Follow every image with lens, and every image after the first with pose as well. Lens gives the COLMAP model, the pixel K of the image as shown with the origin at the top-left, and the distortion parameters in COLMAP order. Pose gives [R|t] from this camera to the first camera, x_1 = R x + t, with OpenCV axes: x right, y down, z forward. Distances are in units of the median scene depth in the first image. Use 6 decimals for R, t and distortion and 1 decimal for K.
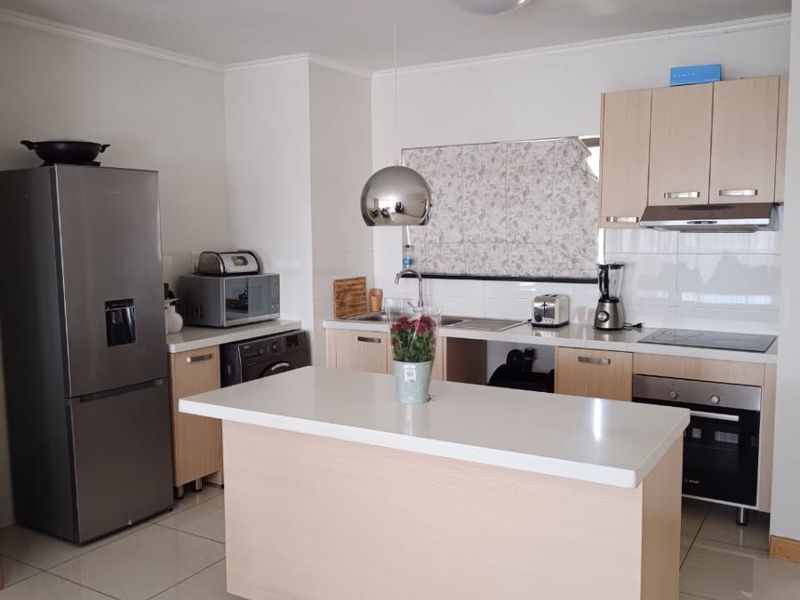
lens RADIAL K [[727.2, 0, 402.9], [0, 727.2, 296.7], [0, 0, 1]] dist [0.010043, 0.000000]
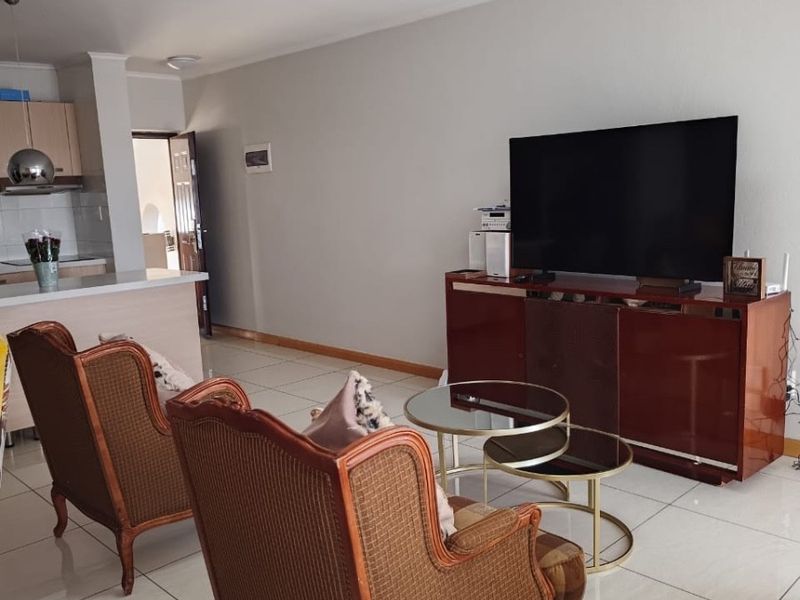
lens RADIAL K [[727.2, 0, 402.4], [0, 727.2, 299.3], [0, 0, 1]] dist [0.010043, 0.000000]
pose [[0.224803, -0.147946, 0.963107, -0.841798], [0.127821, 0.984343, 0.121373, 0.041221], [-0.965984, 0.095821, 0.240193, -0.131754]]
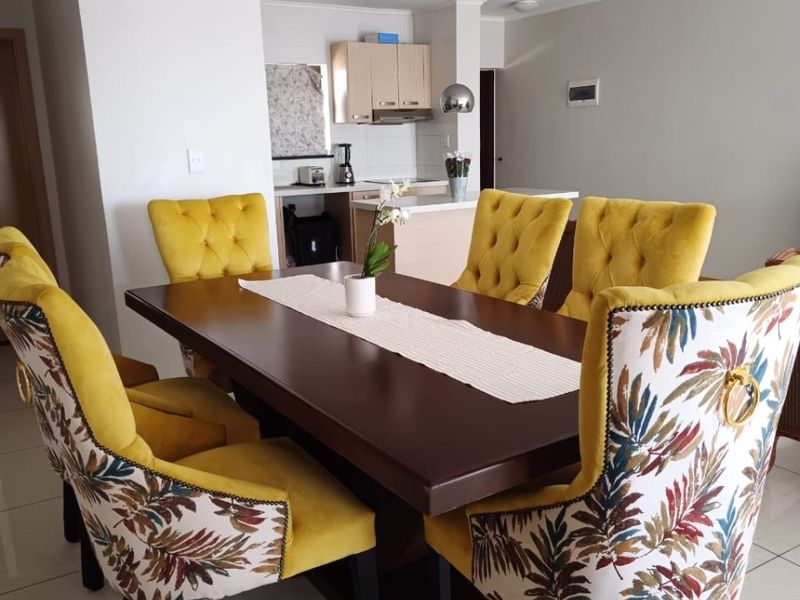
lens RADIAL K [[727.2, 0, 402.3], [0, 727.2, 303.4], [0, 0, 1]] dist [0.010043, 0.000000]
pose [[0.451362, -0.206576, 0.868101, -1.136449], [0.106083, 0.978358, 0.177657, 0.029462], [-0.886013, 0.011903, 0.463508, 0.087719]]
